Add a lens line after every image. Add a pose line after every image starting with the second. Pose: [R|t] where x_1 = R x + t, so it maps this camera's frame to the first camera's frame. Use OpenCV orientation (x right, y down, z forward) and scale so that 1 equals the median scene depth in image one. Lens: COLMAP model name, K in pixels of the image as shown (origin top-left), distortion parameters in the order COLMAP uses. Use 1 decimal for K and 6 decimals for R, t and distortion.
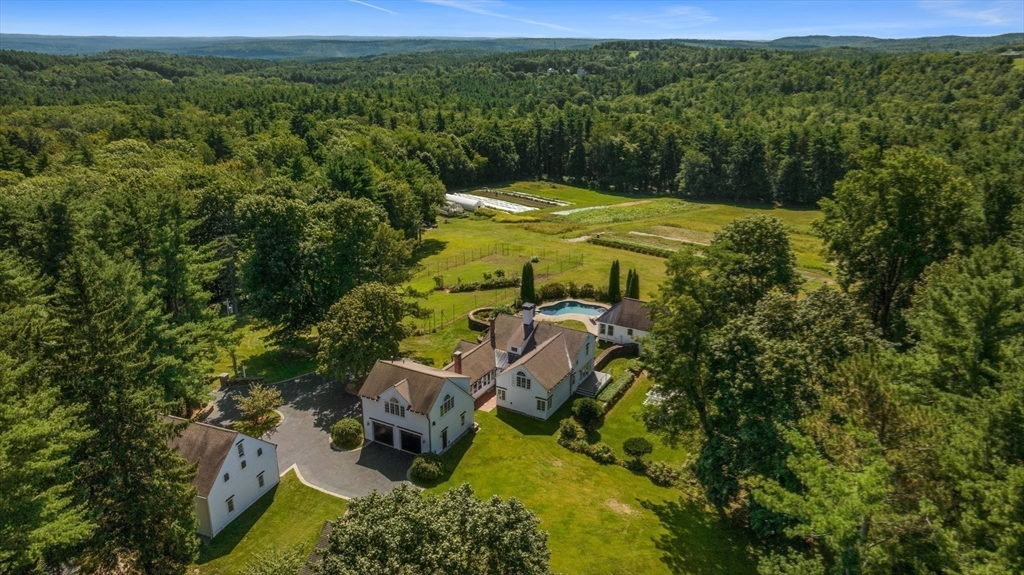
lens RADIAL K [[722.1, 0, 511.9], [0, 722.1, 287.1], [0, 0, 1]] dist [-0.028401, -0.004449]
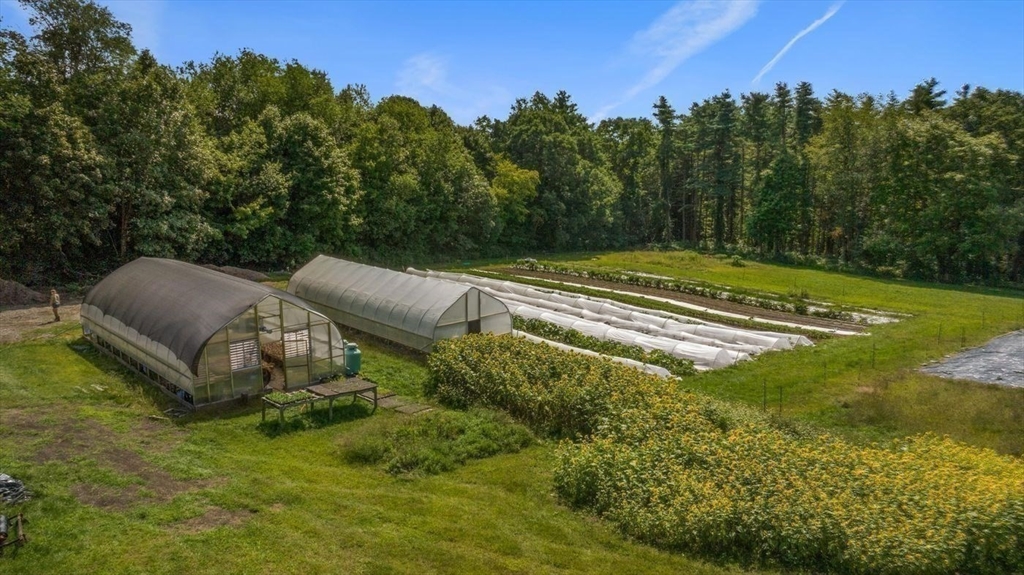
lens RADIAL K [[700.3, 0, 511.9], [0, 700.3, 286.4], [0, 0, 1]] dist [-0.004527, -0.001768]
pose [[0.997318, 0.008101, -0.072739, -0.021865], [-0.018945, 0.988557, -0.149651, -0.080026], [0.070694, 0.150628, 0.986060, 0.697176]]
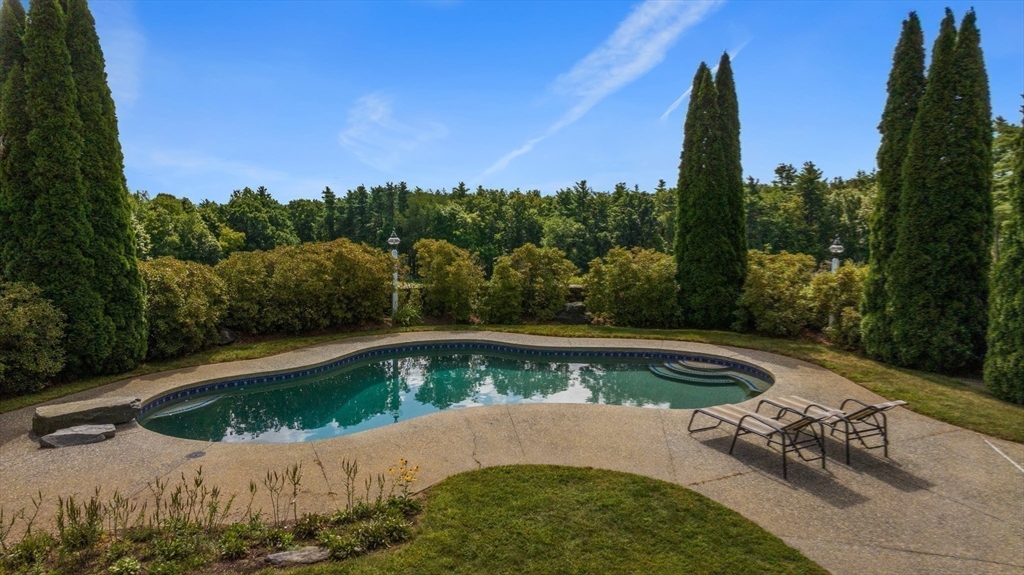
lens RADIAL K [[722.1, 0, 508.7], [0, 722.1, 290.3], [0, 0, 1]] dist [-0.028401, -0.004449]
pose [[0.965985, -0.033516, 0.256416, 0.026048], [0.088743, 0.974315, -0.206966, 0.017654], [-0.242894, 0.222682, 0.944148, 0.372301]]
